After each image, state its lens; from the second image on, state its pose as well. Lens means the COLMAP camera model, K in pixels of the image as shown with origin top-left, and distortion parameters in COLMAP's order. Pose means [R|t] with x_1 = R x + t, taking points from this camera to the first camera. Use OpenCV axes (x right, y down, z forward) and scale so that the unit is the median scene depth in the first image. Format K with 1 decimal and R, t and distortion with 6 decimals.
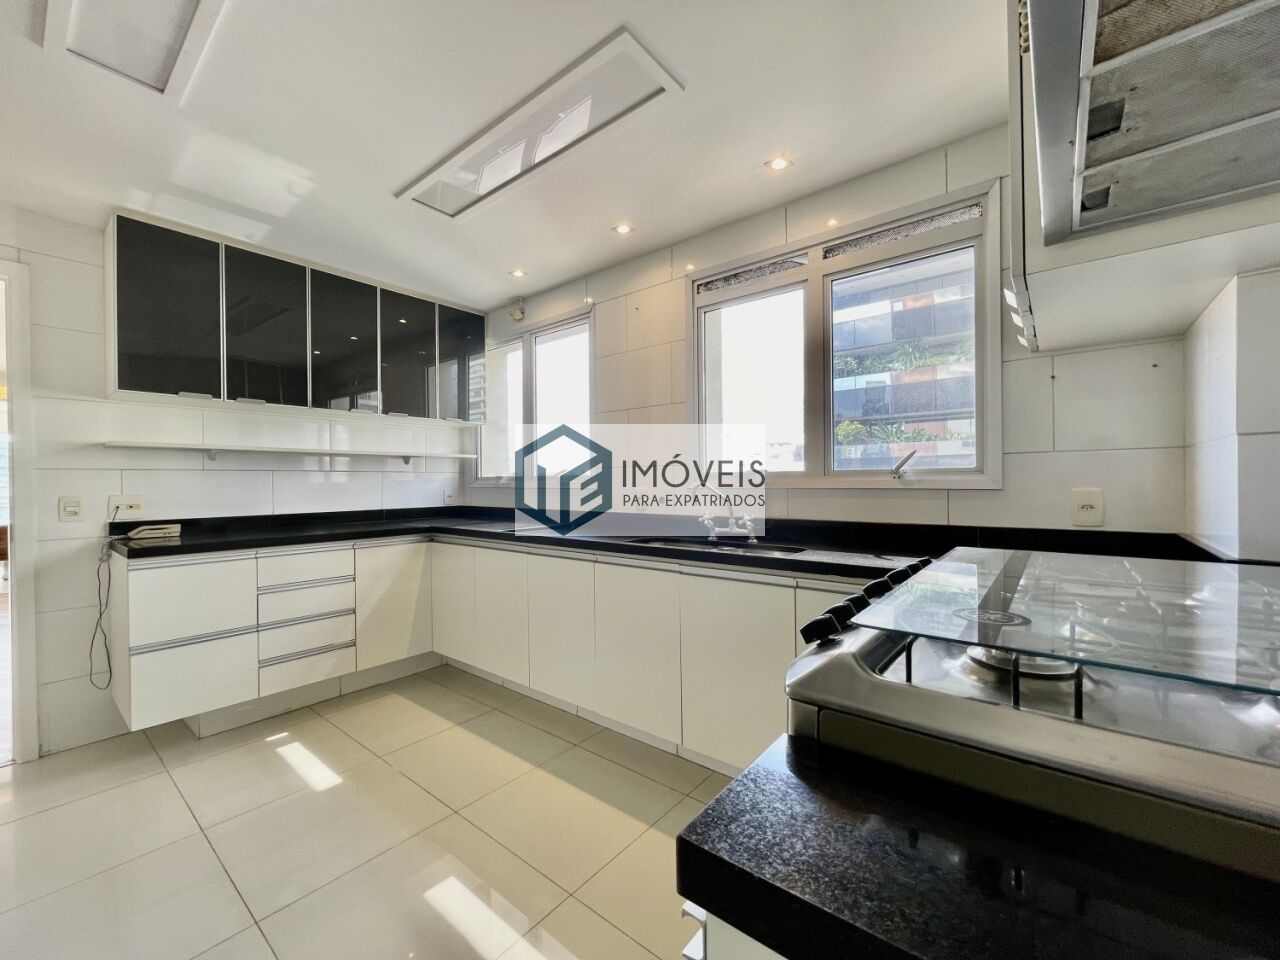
lens RADIAL K [[517.8, 0, 634.5], [0, 517.8, 483.7], [0, 0, 1]] dist [-0.000686, -0.000016]
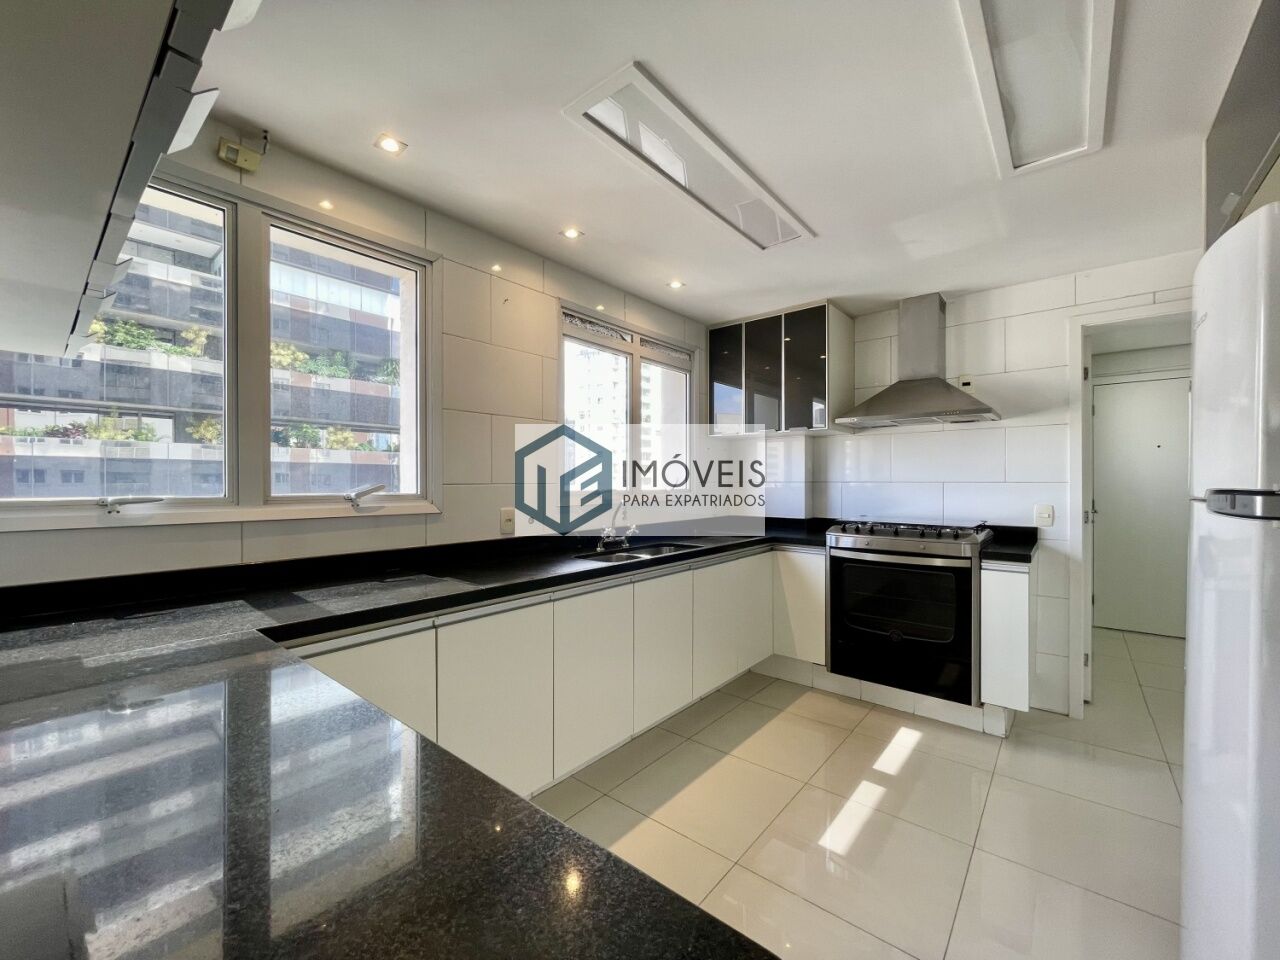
lens RADIAL K [[517.8, 0, 634.5], [0, 517.8, 483.7], [0, 0, 1]] dist [-0.000686, -0.000016]
pose [[0.017888, 0.002251, 0.999837, -1.068149], [-0.001079, 0.999997, -0.002232, -0.039305], [-0.999839, -0.001039, 0.017890, 0.969252]]
